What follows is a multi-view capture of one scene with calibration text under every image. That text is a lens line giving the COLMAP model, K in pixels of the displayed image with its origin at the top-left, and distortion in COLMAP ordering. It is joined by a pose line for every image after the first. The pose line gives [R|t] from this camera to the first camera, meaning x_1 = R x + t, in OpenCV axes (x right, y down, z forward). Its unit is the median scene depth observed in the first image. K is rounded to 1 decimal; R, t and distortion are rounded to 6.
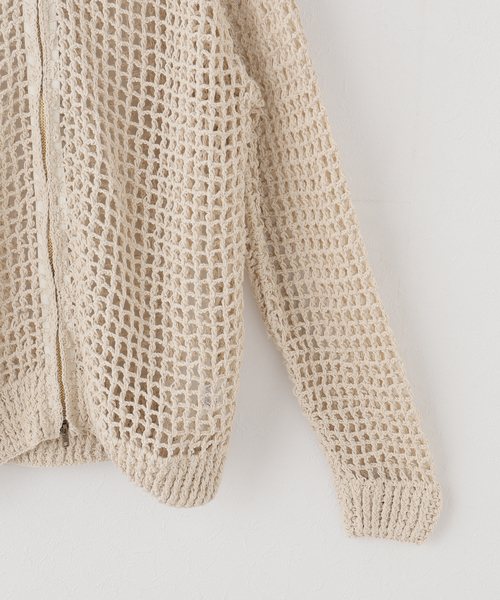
lens RADIAL K [[2019.6, 0, 245.0], [0, 2019.6, 302.1], [0, 0, 1]] dist [0.776104, 0.000000]
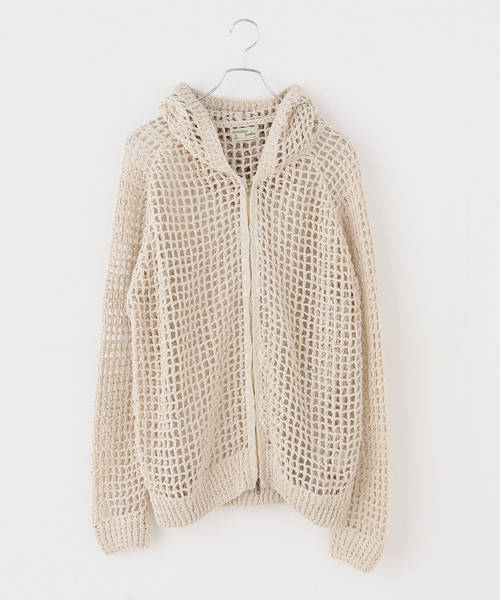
lens RADIAL K [[2019.6, 0, 251.9], [0, 2019.6, 297.5], [0, 0, 1]] dist [0.776104, 0.000000]
pose [[0.998889, -0.005253, 0.046827, -0.182498], [0.010299, 0.994078, -0.108177, 0.096344], [-0.045981, 0.108539, 0.993028, -0.799322]]
